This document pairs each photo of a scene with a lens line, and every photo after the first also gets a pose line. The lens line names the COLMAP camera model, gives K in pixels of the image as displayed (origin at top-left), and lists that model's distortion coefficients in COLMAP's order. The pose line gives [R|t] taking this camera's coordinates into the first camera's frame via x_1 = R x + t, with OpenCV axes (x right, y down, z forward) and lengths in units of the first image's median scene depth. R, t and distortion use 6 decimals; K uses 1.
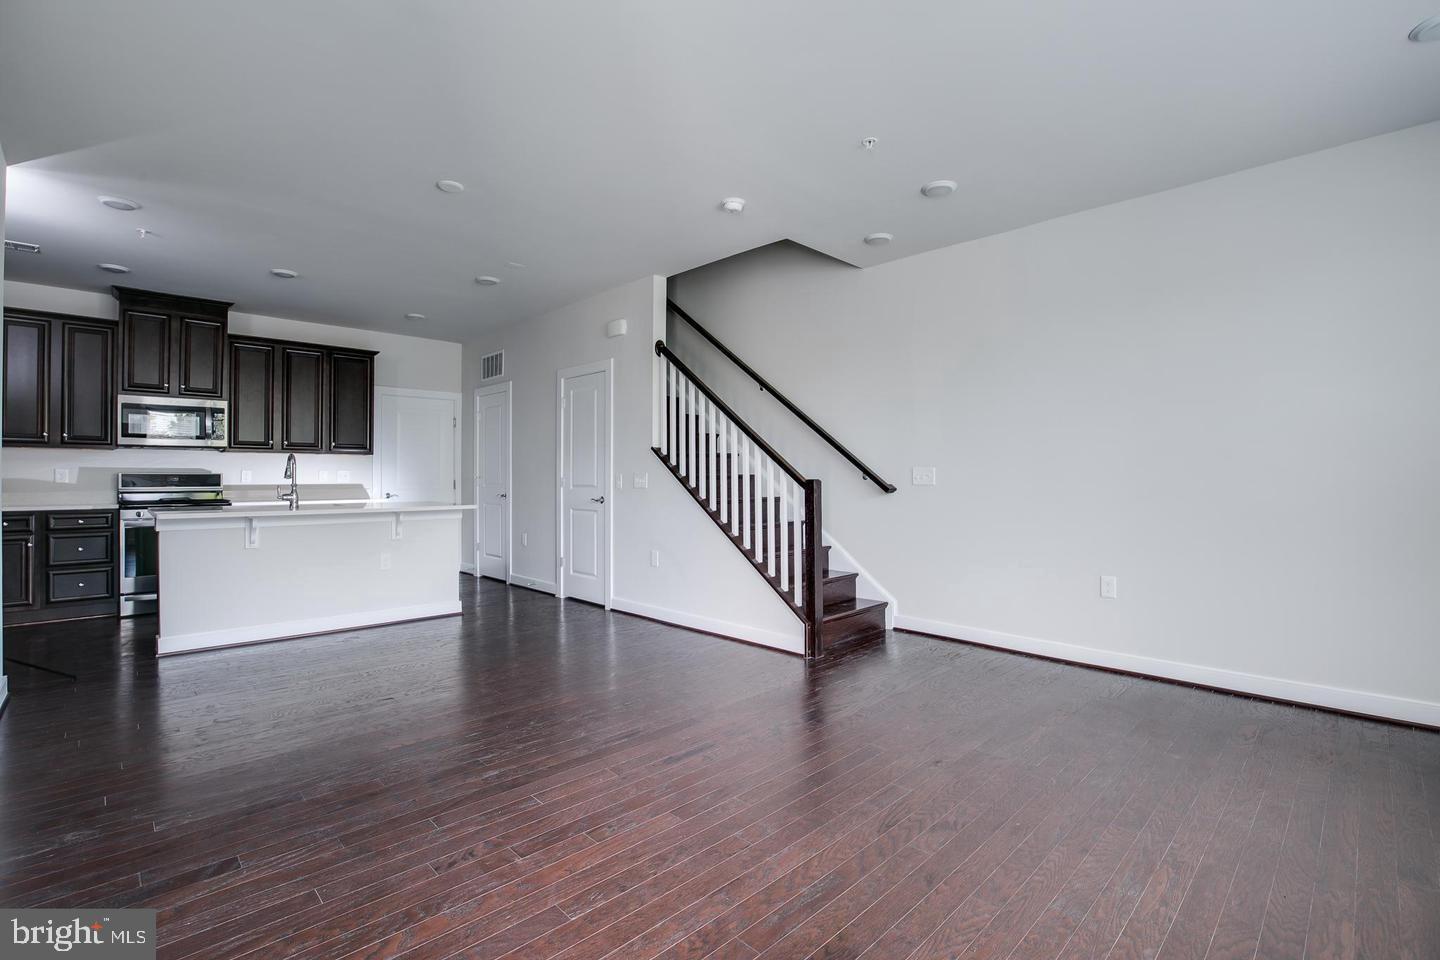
lens RADIAL K [[637.5, 0, 719.8], [0, 637.5, 484.7], [0, 0, 1]] dist [0.000534, 0.002969]
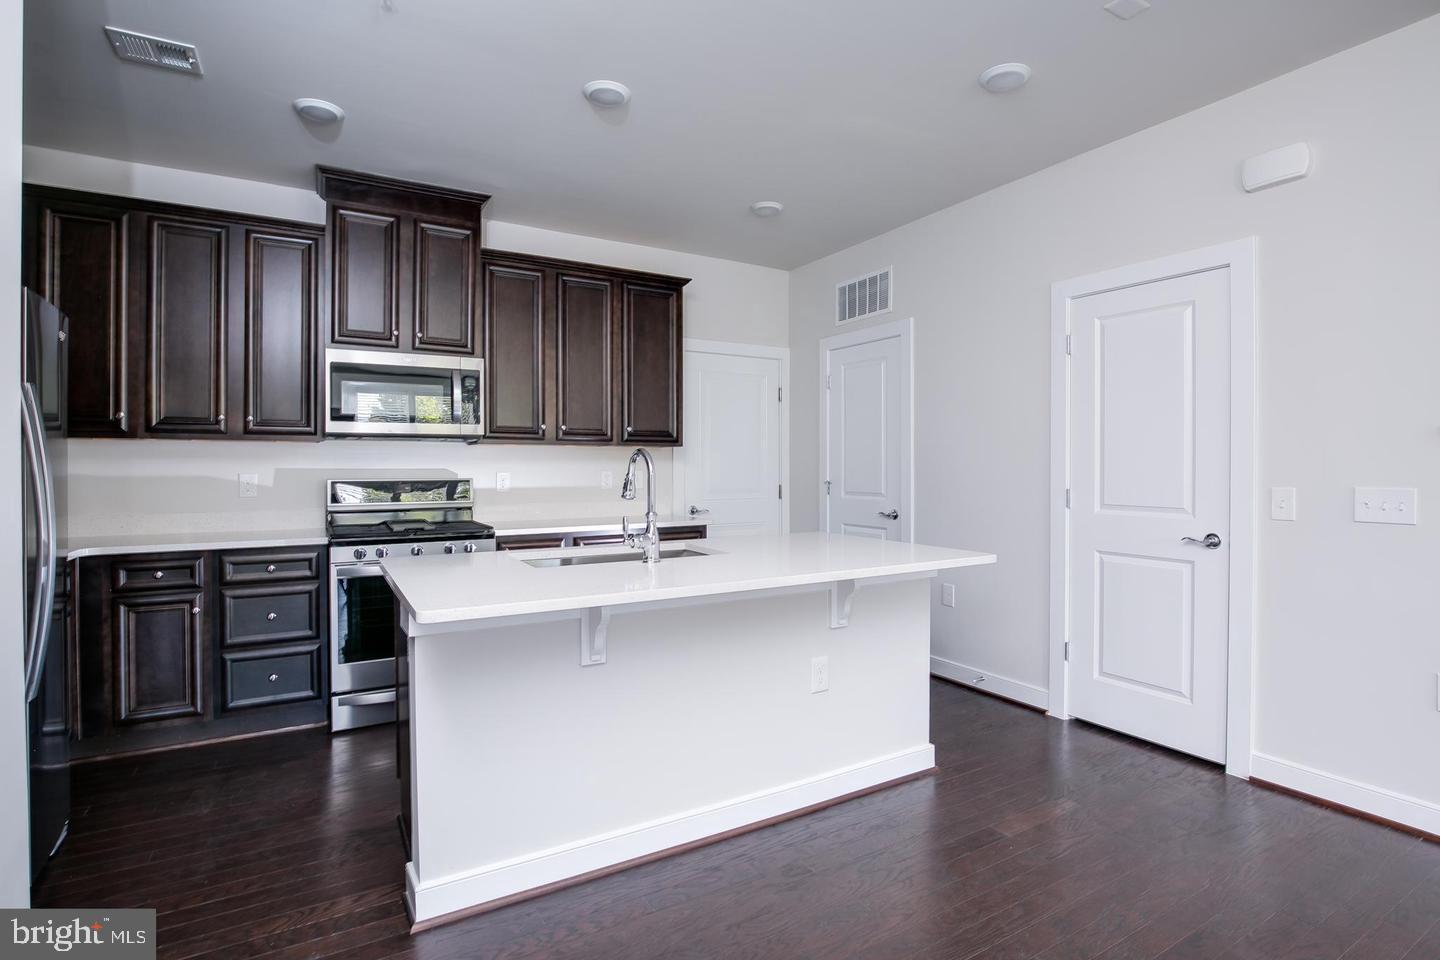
lens RADIAL K [[637.5, 0, 727.5], [0, 637.5, 479.8], [0, 0, 1]] dist [0.000534, 0.002969]
pose [[0.982699, 0.001763, -0.185201, -0.461364], [0.000156, 0.999946, 0.010348, -0.025691], [0.185209, -0.010198, 0.982646, 0.482529]]
